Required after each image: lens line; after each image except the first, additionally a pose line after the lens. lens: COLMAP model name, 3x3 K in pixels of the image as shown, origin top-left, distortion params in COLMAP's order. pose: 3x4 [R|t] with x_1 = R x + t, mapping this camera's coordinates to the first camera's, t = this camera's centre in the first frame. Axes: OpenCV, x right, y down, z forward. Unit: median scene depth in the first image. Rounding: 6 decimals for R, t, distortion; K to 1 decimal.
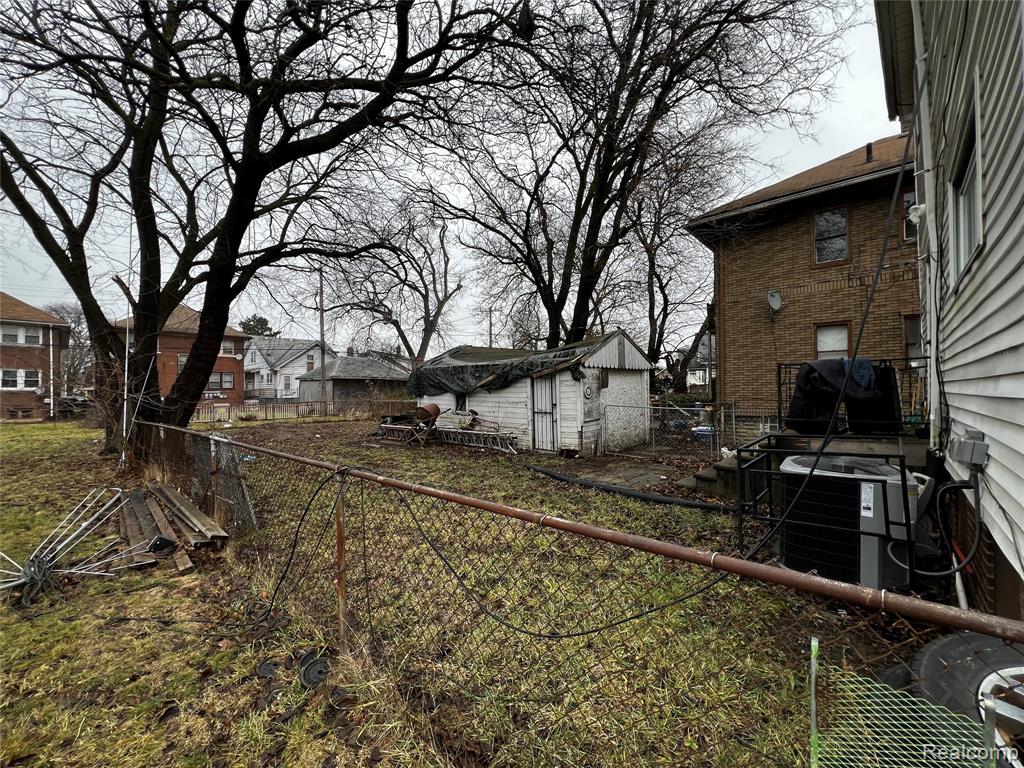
lens RADIAL K [[409.6, 0, 511.7], [0, 409.6, 381.3], [0, 0, 1]] dist [0.001320, -0.000347]
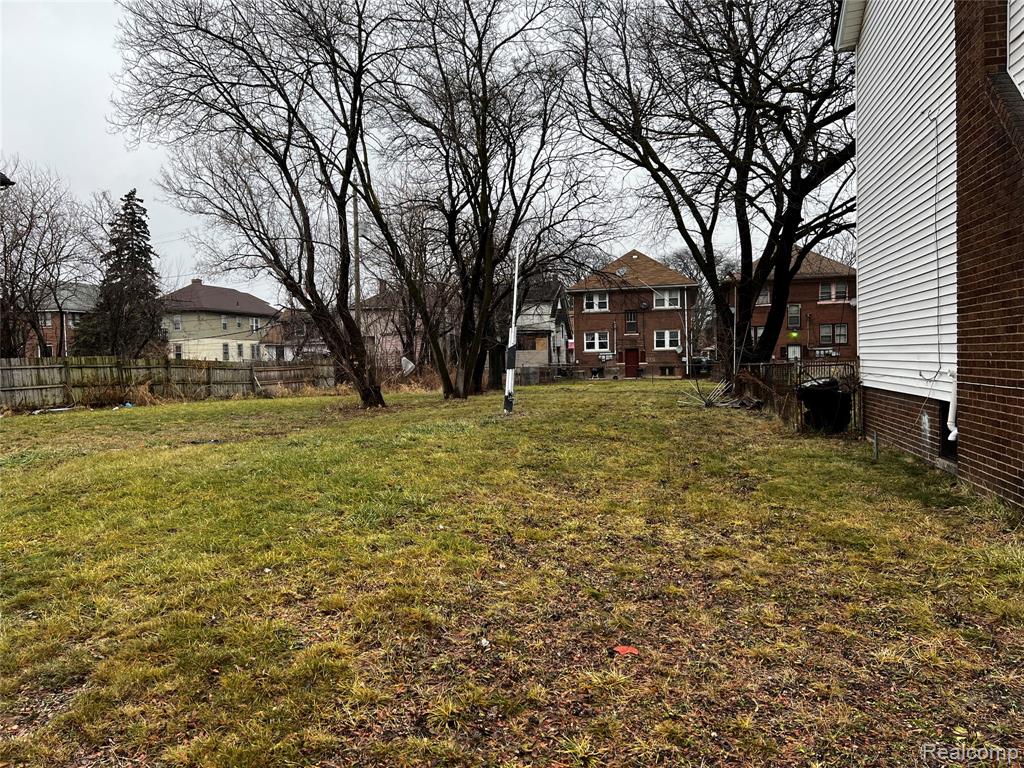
lens RADIAL K [[767.1, 0, 510.5], [0, 767.1, 390.9], [0, 0, 1]] dist [0.064179, -0.068465]
pose [[0.496825, 0.031385, -0.867283, 0.271755], [0.037319, 0.997649, 0.057481, -0.001558], [0.867048, -0.060924, 0.494485, -0.276663]]
